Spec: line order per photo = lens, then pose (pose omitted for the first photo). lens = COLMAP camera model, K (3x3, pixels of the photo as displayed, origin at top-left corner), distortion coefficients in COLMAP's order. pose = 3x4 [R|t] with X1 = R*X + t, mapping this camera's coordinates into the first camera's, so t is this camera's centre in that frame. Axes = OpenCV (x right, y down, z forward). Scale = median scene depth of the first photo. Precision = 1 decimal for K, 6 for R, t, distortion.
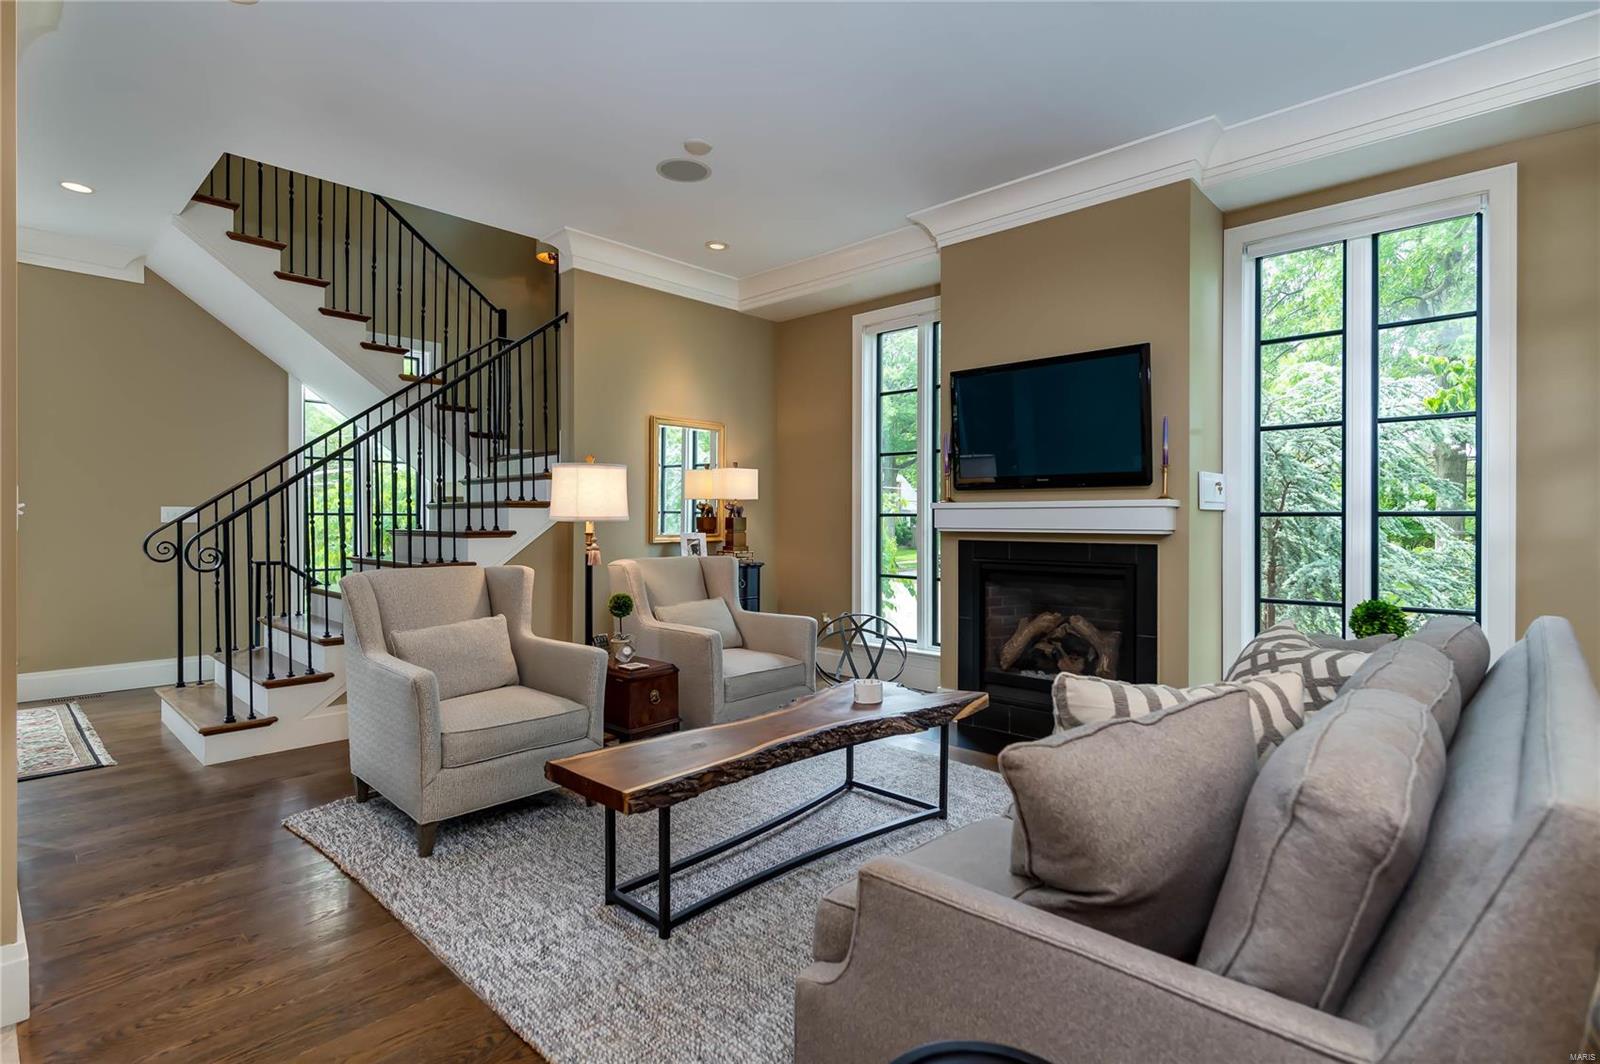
lens RADIAL K [[785.9, 0, 803.9], [0, 785.9, 519.6], [0, 0, 1]] dist [0.003624, 0.000610]
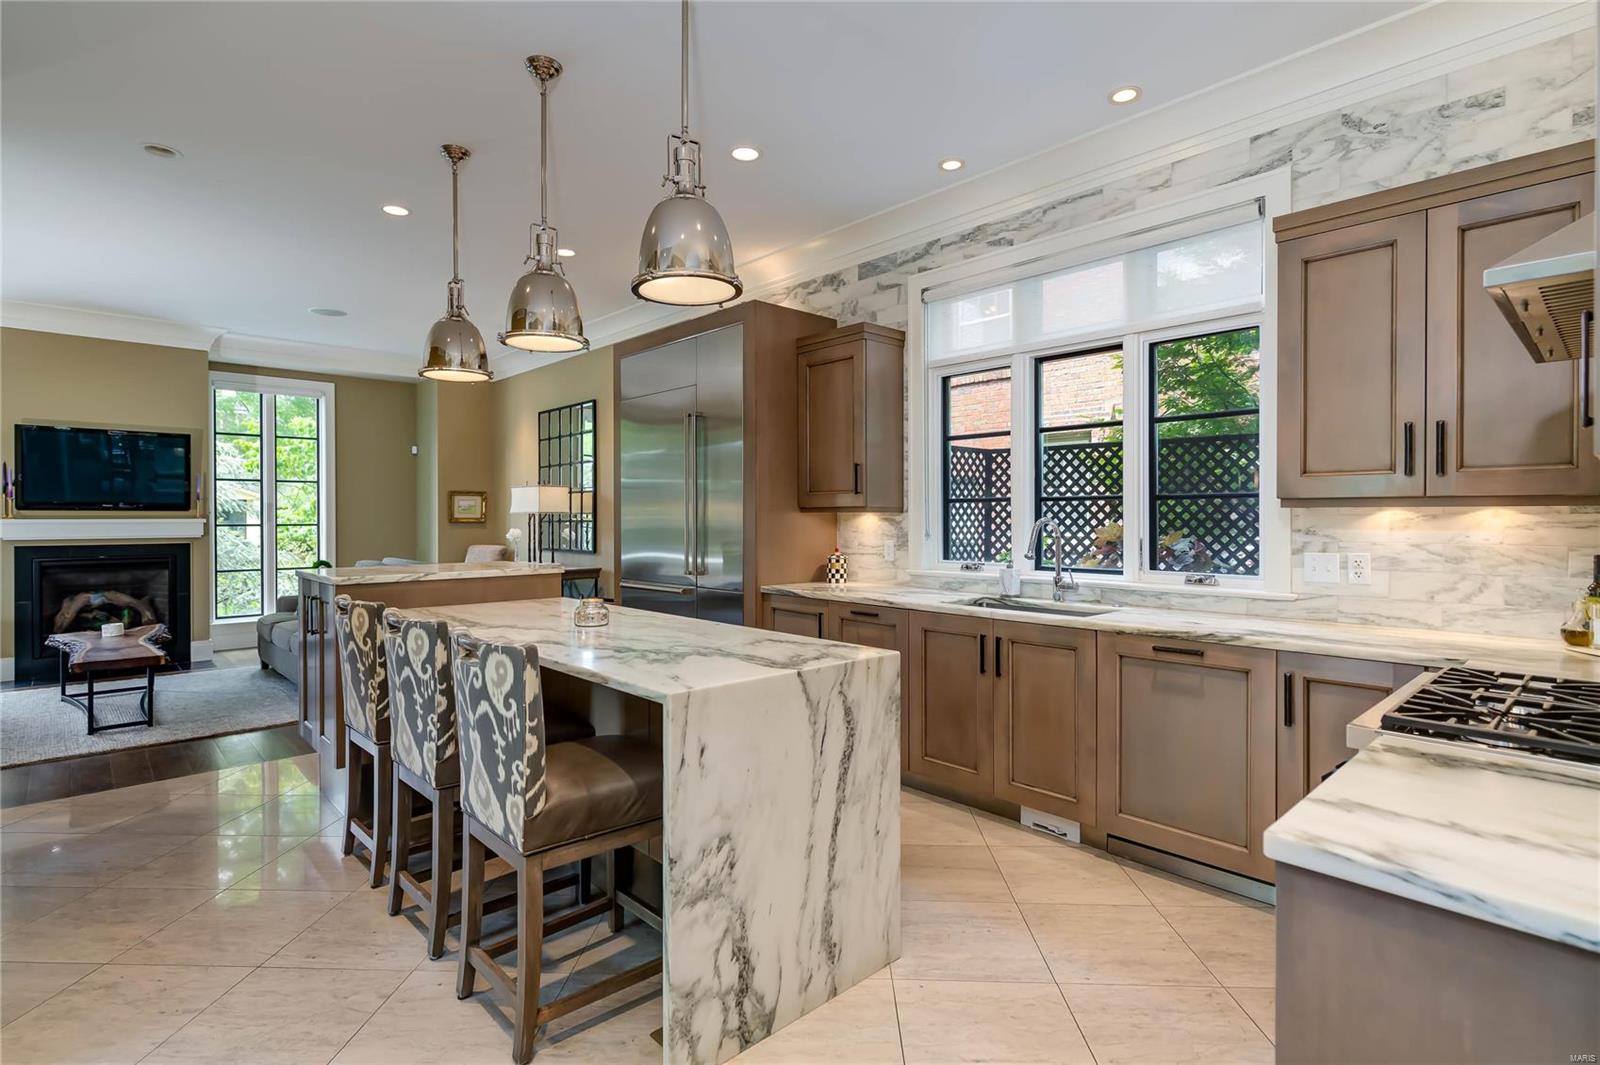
lens RADIAL K [[785.9, 0, 803.9], [0, 785.9, 520.1], [0, 0, 1]] dist [0.003624, 0.000610]
pose [[0.070018, -0.004327, 0.997536, -1.116483], [0.001552, 0.999990, 0.004228, -0.025574], [-0.997545, 0.001253, 0.070024, -0.488070]]
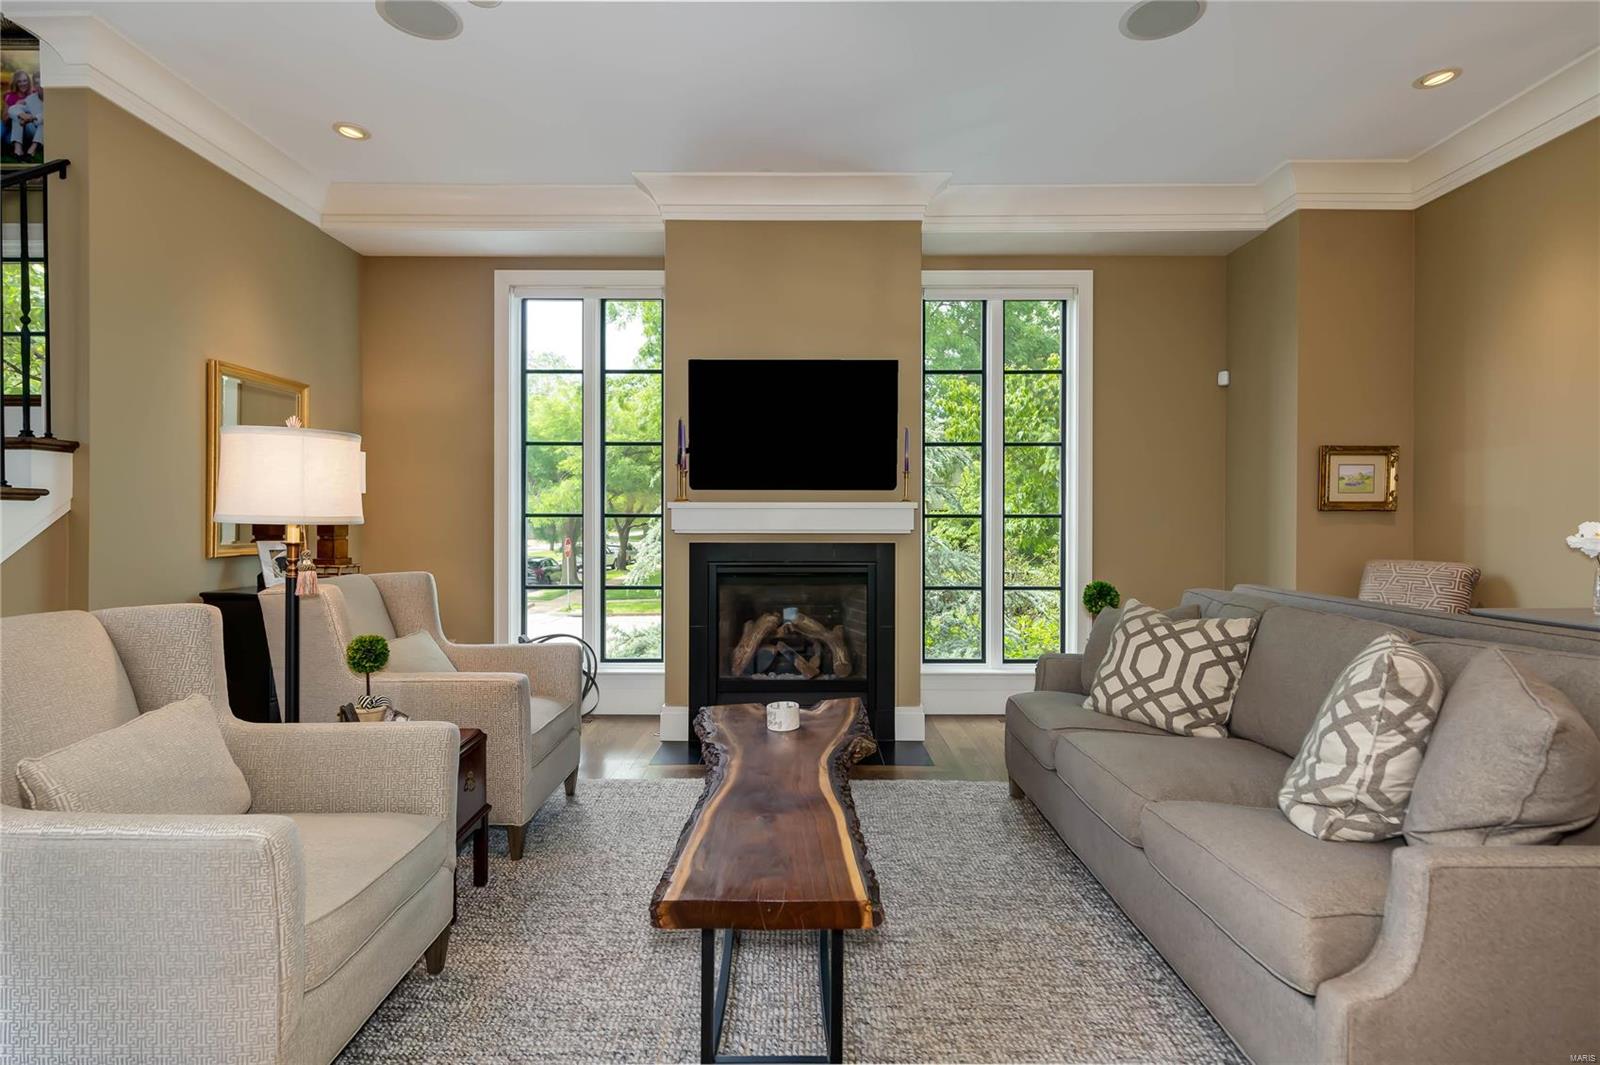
lens RADIAL K [[785.9, 0, 803.9], [0, 785.9, 520.1], [0, 0, 1]] dist [0.003624, 0.000610]
pose [[0.734933, 0.001064, 0.678139, -0.337464], [-0.001964, 0.999998, 0.000559, -0.001590], [-0.678137, -0.001742, 0.734934, 0.239592]]
